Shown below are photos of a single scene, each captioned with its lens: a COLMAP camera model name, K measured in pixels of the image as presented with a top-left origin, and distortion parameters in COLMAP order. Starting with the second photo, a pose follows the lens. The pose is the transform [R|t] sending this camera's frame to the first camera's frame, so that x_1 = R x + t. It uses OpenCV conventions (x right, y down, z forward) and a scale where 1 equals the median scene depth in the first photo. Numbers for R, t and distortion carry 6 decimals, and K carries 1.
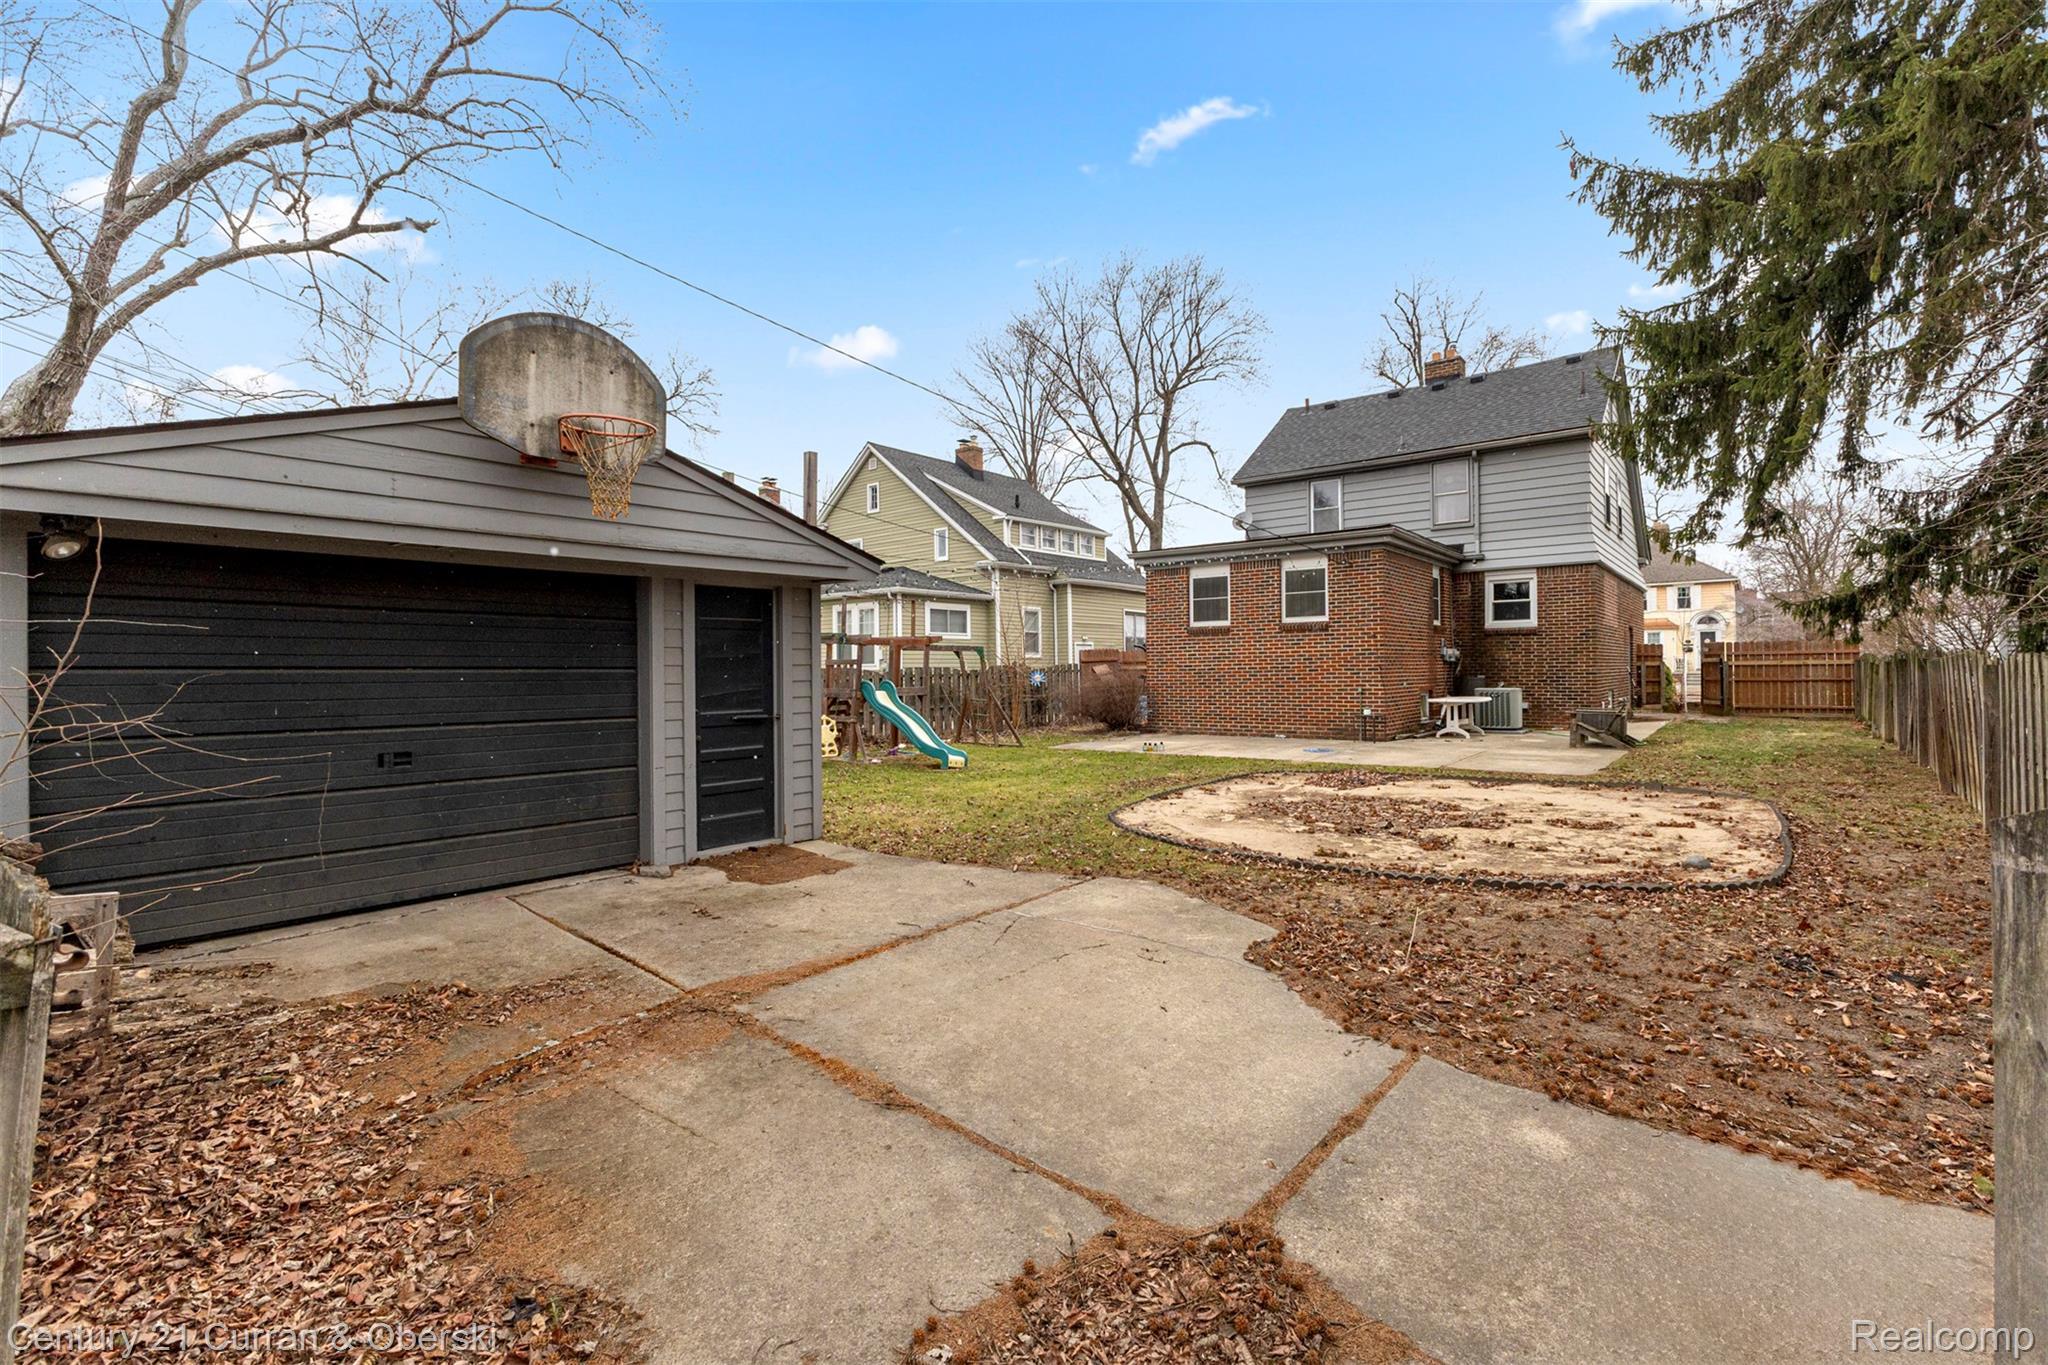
lens RADIAL K [[951.7, 0, 1025.8], [0, 951.7, 667.5], [0, 0, 1]] dist [-0.003027, -0.001540]
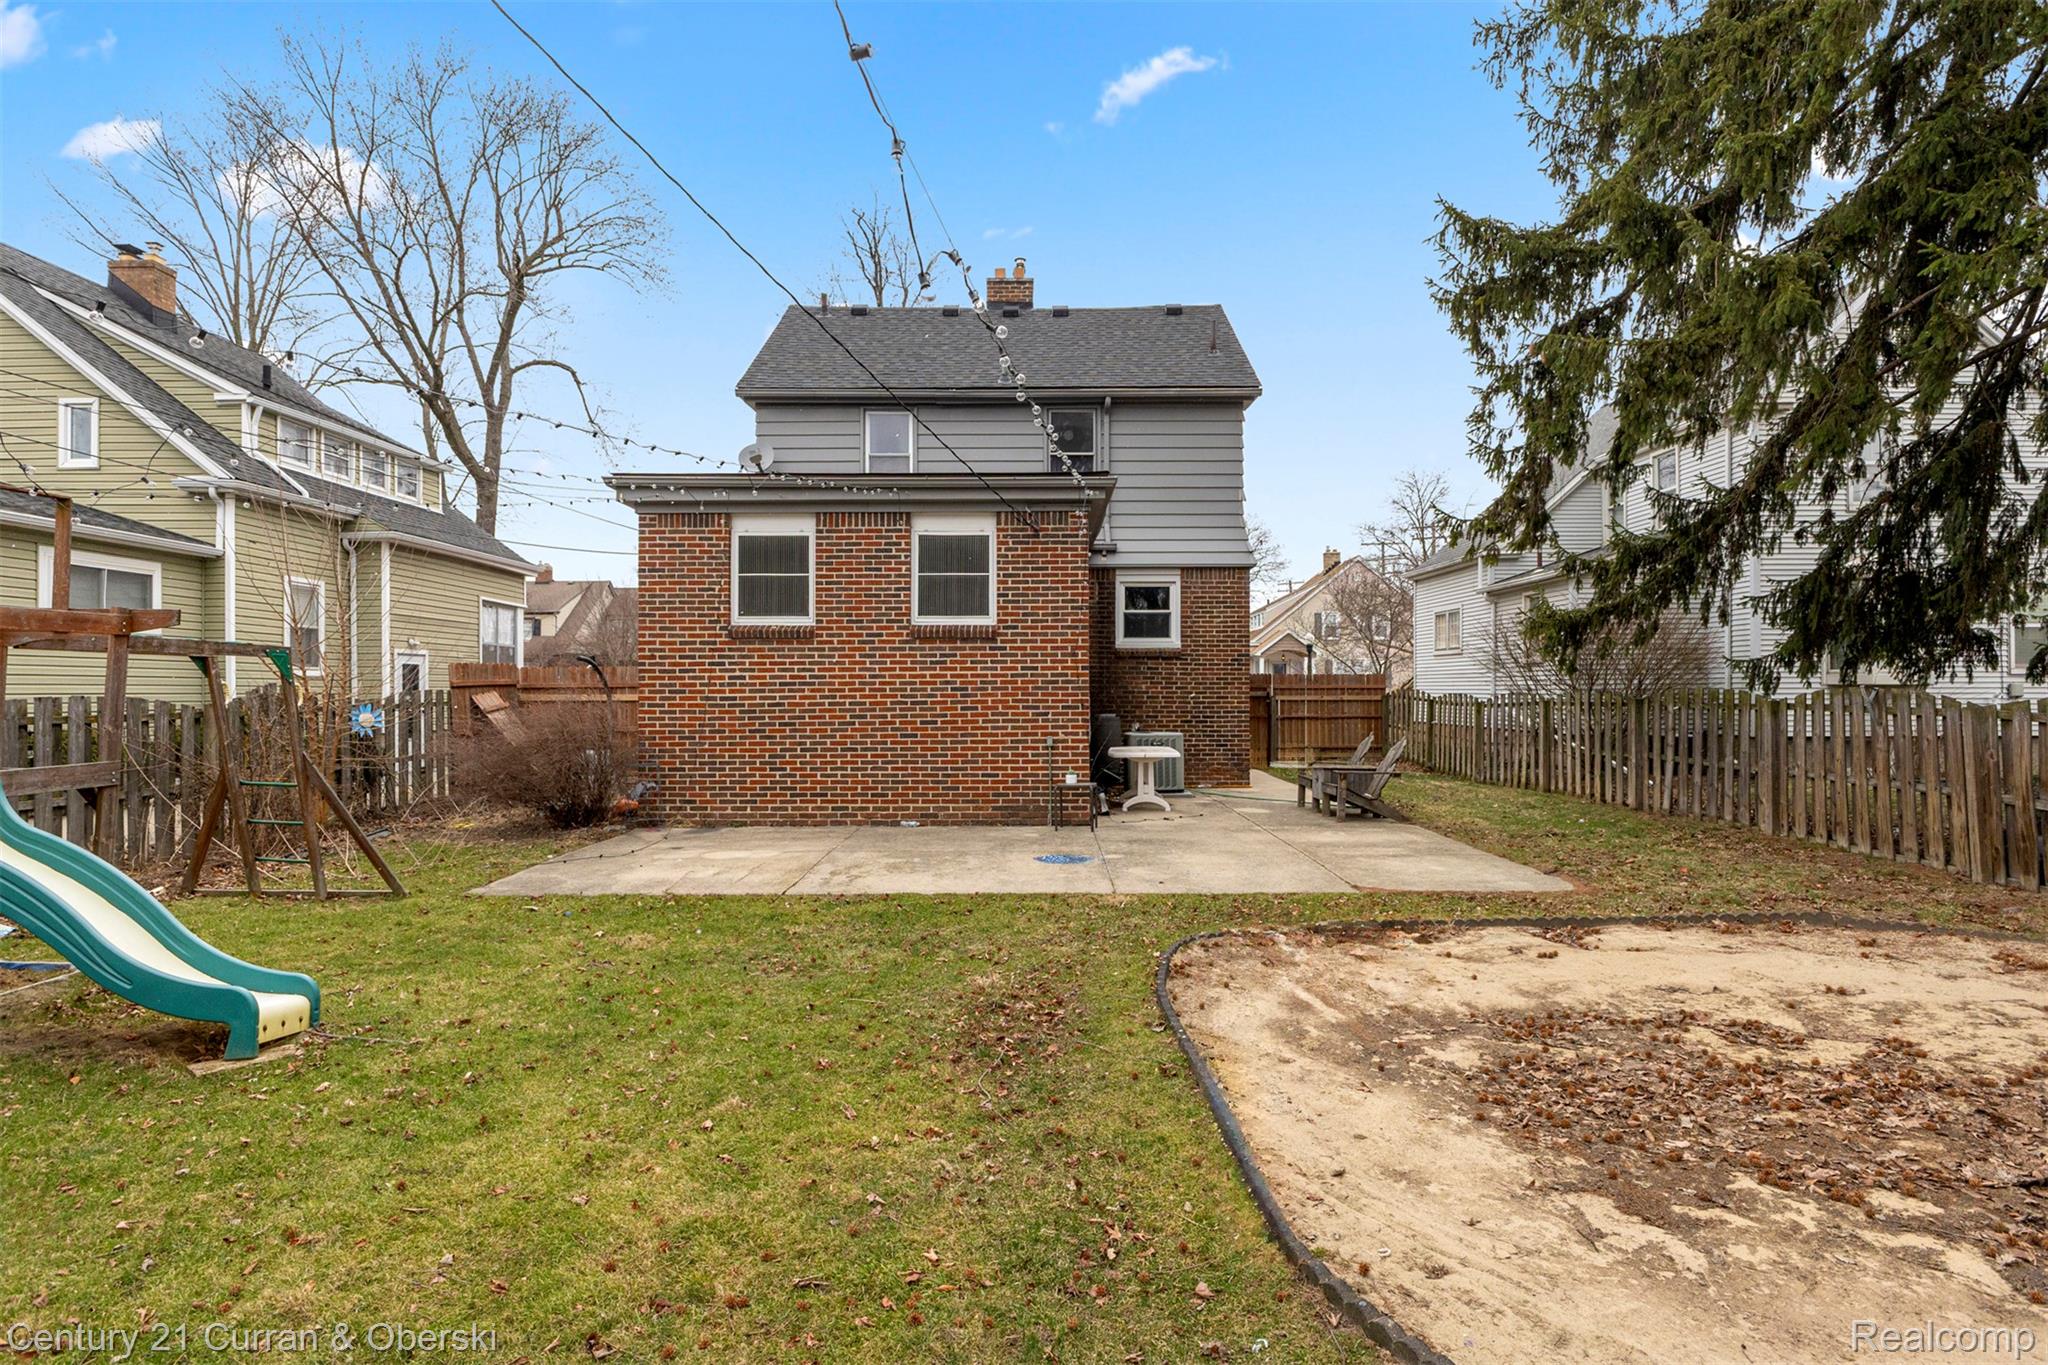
lens RADIAL K [[1074.5, 0, 1031.3], [0, 1074.5, 688.4], [0, 0, 1]] dist [-0.004122, -0.001146]
pose [[0.779933, 0.012363, 0.625741, -0.069328], [-0.010183, 0.999923, -0.007063, -0.004305], [-0.625780, -0.000863, 0.779999, 0.395293]]
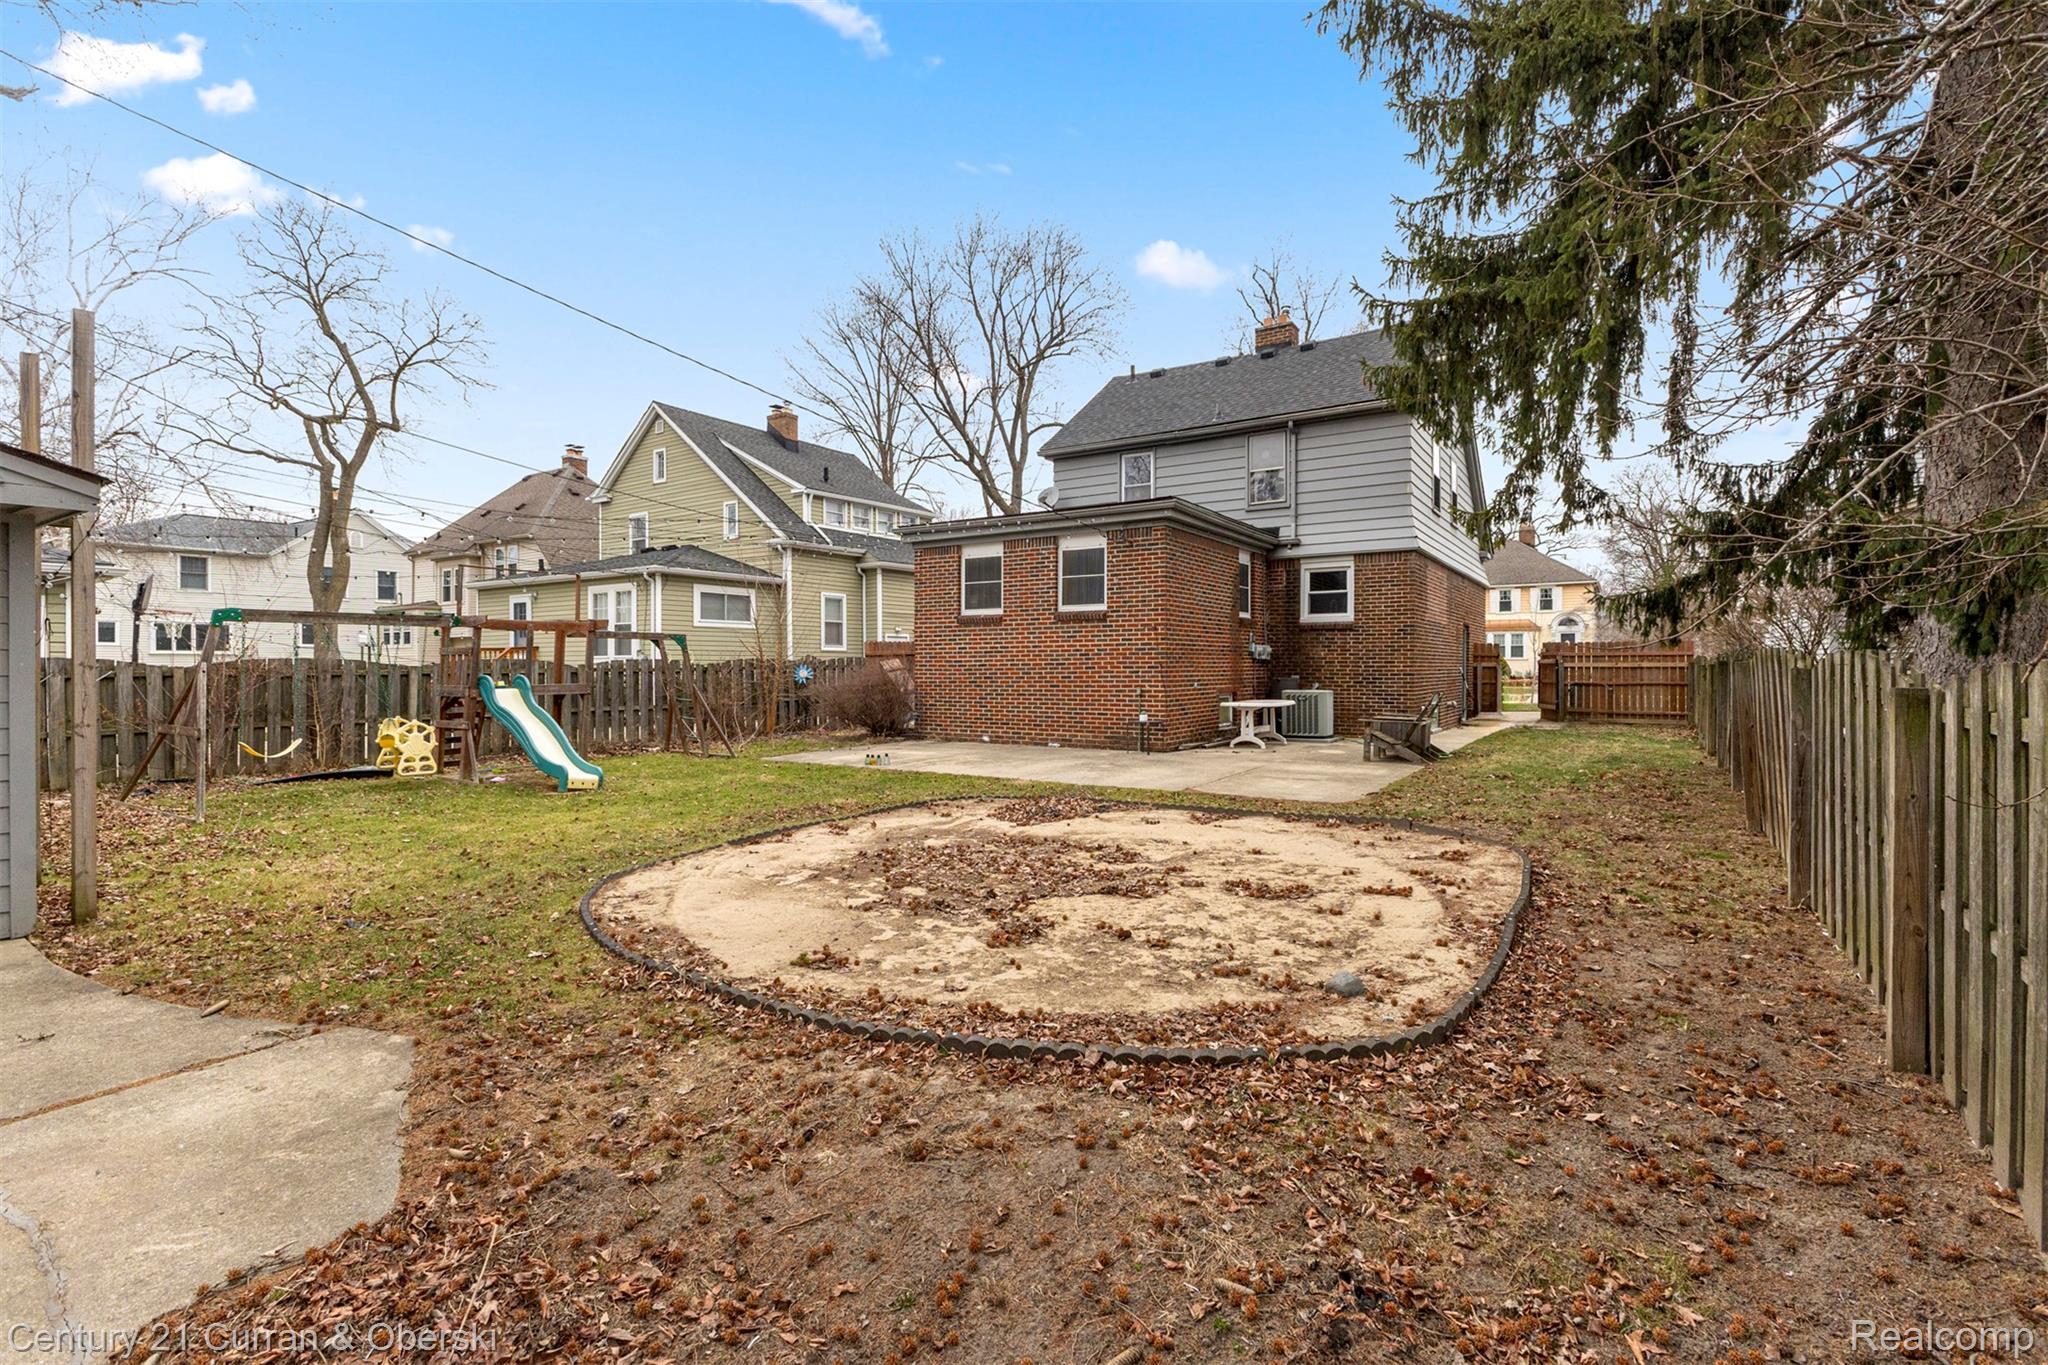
lens RADIAL K [[951.7, 0, 1037.5], [0, 951.7, 676.6], [0, 0, 1]] dist [-0.003027, -0.001540]
pose [[0.995062, 0.009343, 0.098815, 0.146866], [-0.010734, 0.999850, 0.013559, -0.000082], [-0.098673, -0.014553, 0.995013, 0.135199]]
